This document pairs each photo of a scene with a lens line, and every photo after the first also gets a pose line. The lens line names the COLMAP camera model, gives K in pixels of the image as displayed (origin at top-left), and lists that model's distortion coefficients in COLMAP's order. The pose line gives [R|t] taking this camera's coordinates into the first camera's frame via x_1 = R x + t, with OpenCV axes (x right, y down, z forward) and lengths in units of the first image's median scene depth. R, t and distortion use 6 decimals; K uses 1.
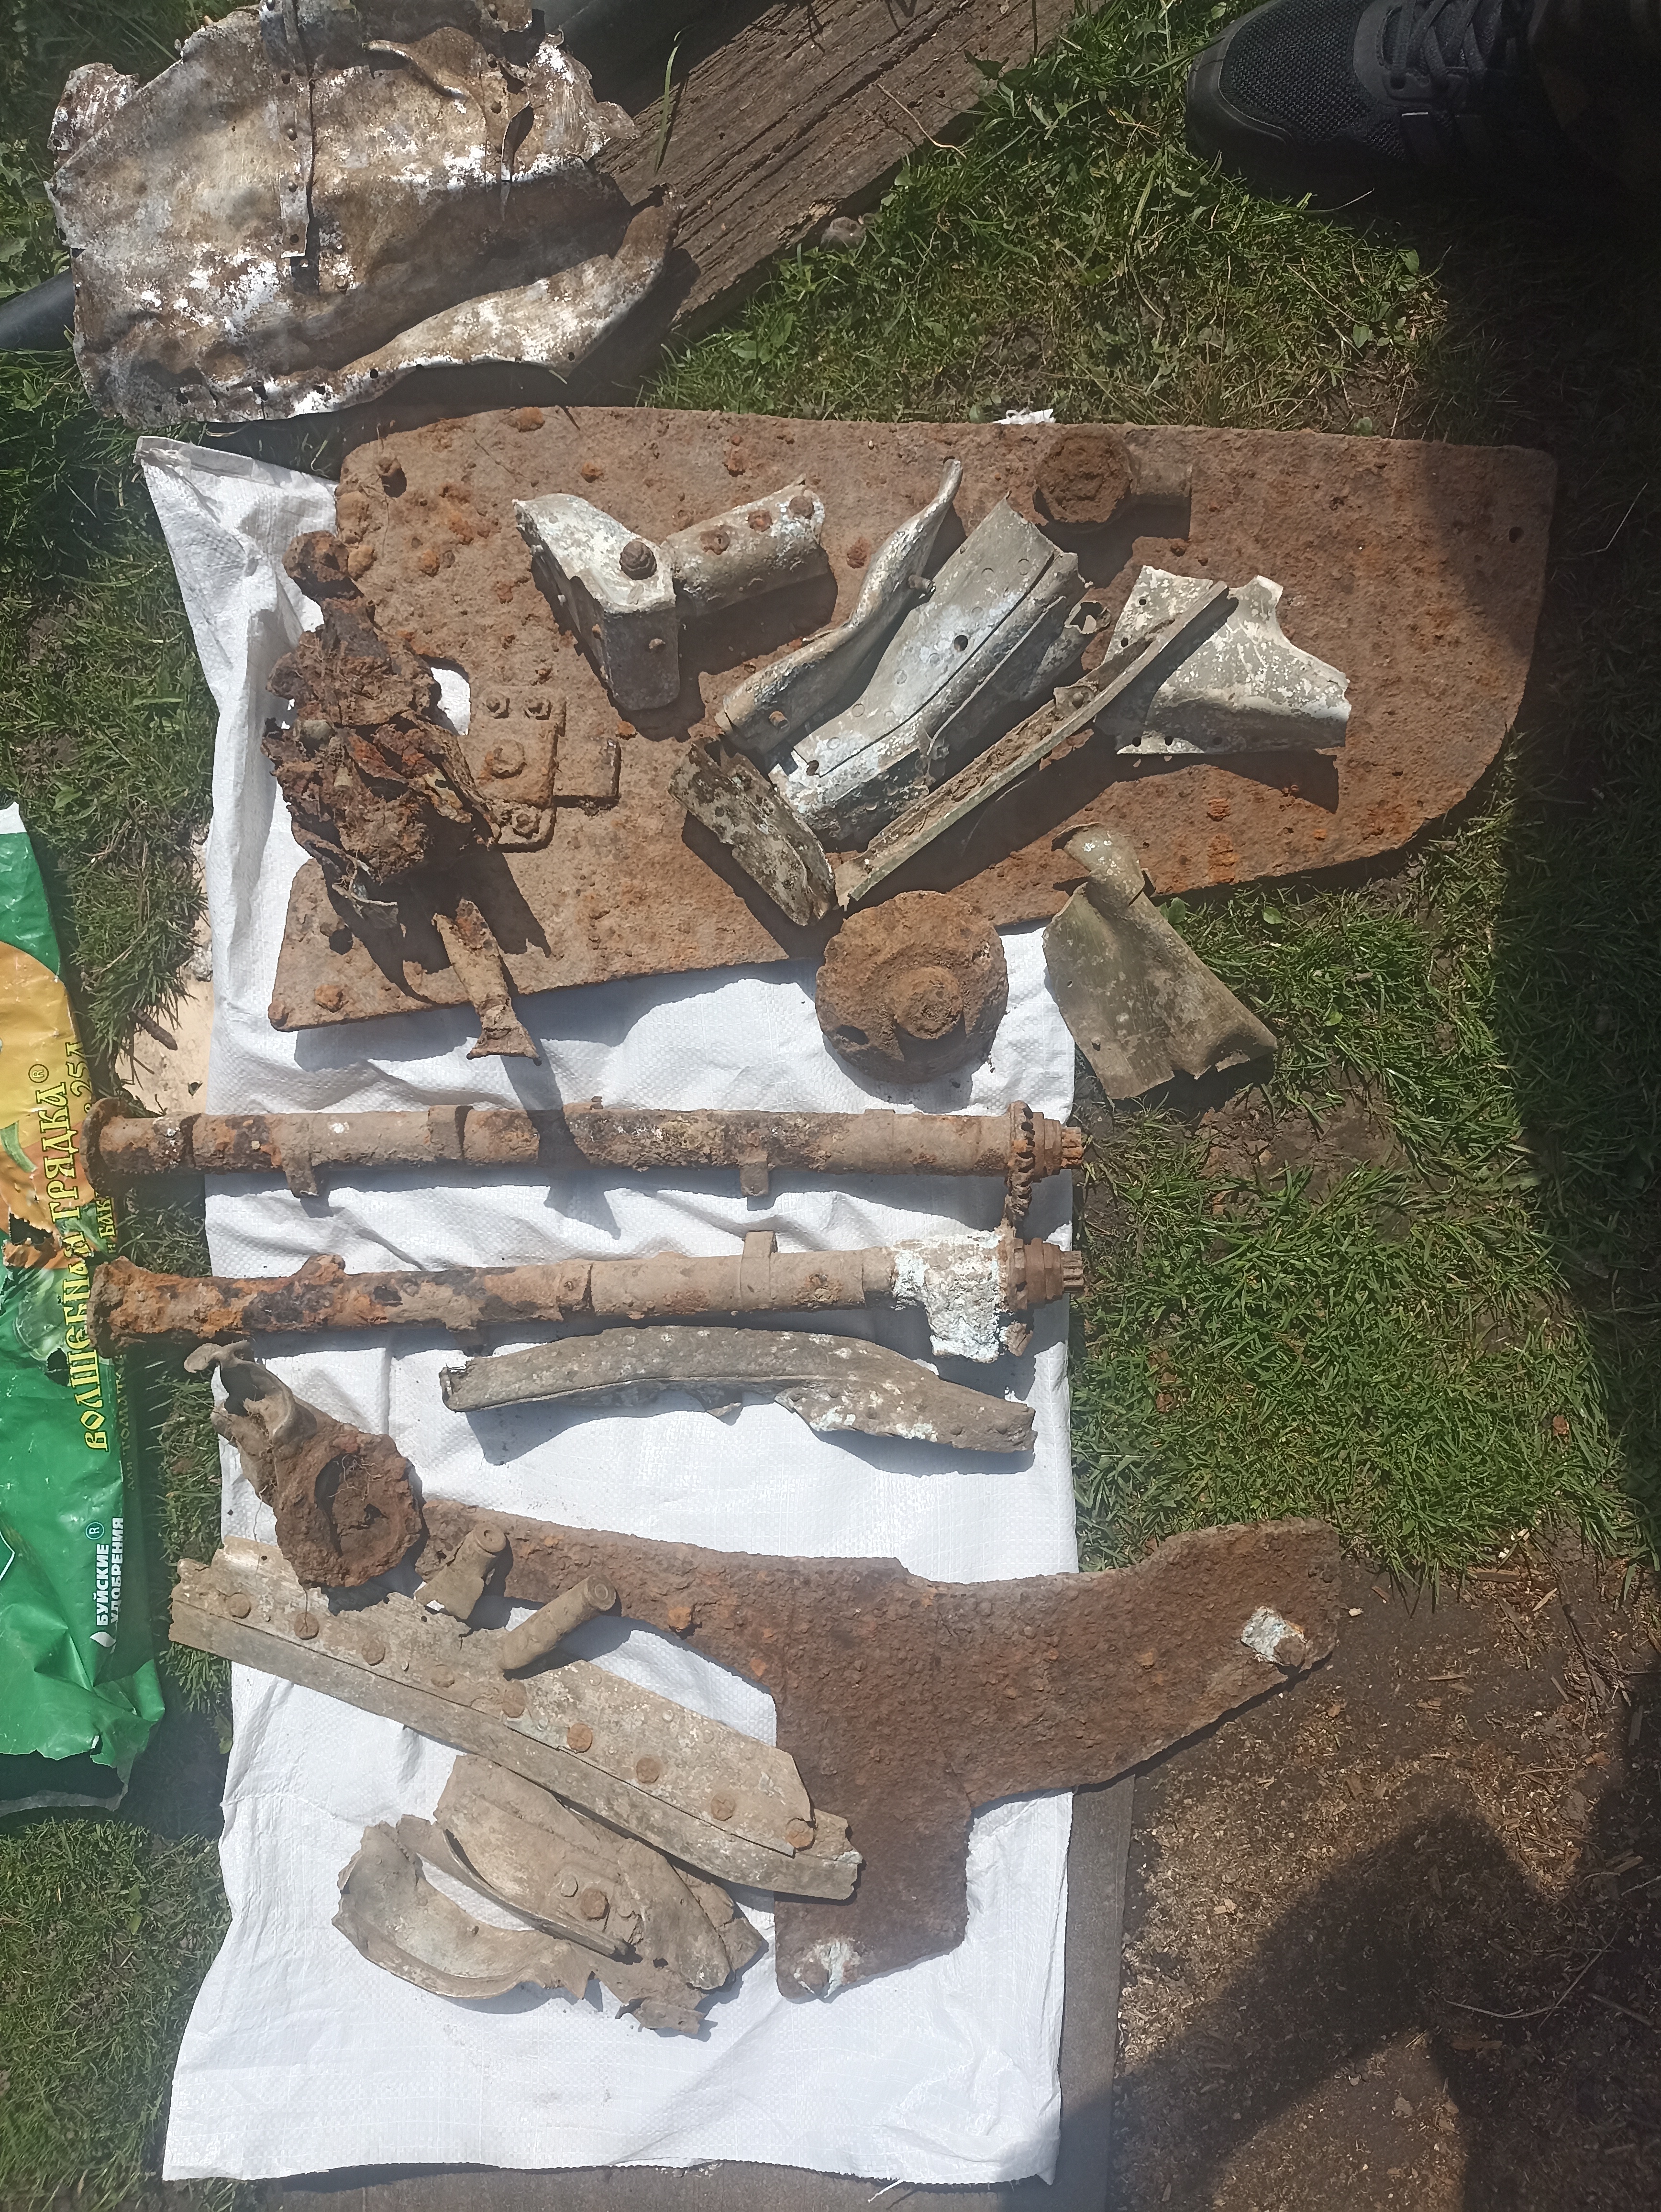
lens RADIAL K [[1613.6, 0, 830.5], [0, 1613.6, 1106.0], [0, 0, 1]] dist [0.041497, -0.002450]
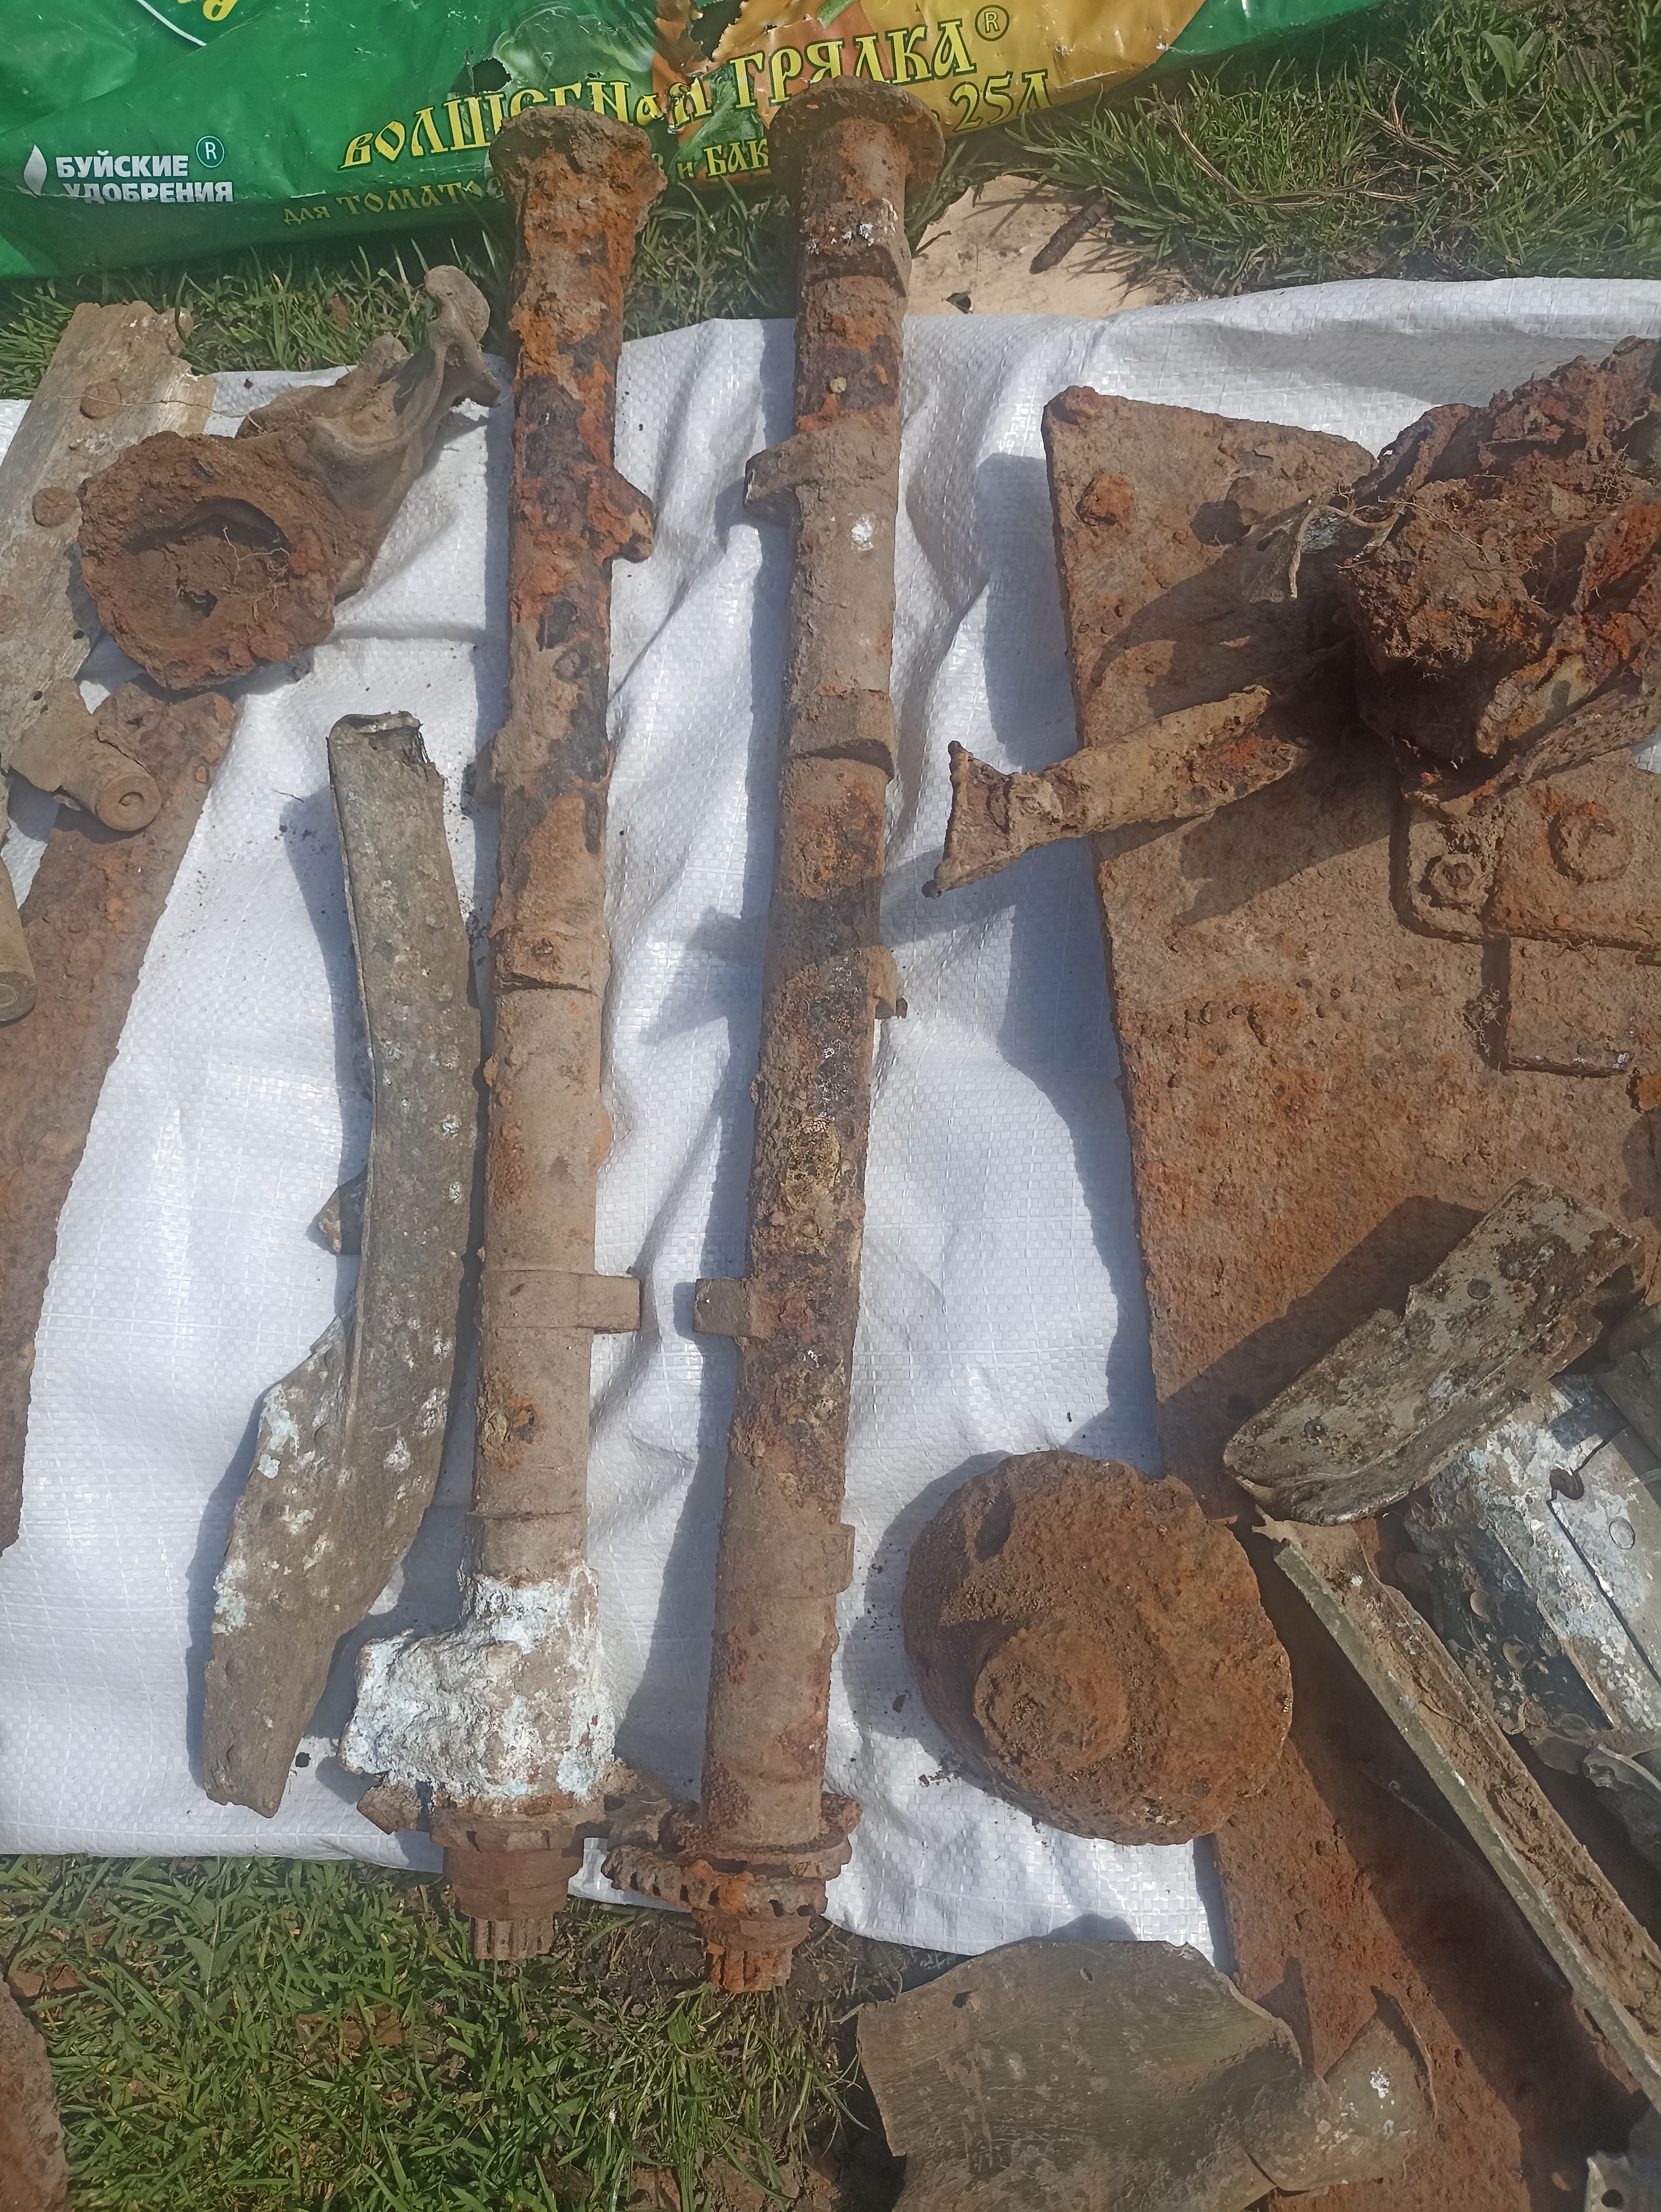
lens RADIAL K [[1561.7, 0, 830.5], [0, 1561.7, 1106.0], [0, 0, 1]] dist [0.012256, -0.000025]
pose [[-0.045111, 0.996899, -0.064483, -0.079388], [-0.988750, -0.035341, 0.145341, -0.058066], [0.142611, 0.070314, 0.987278, 0.497539]]
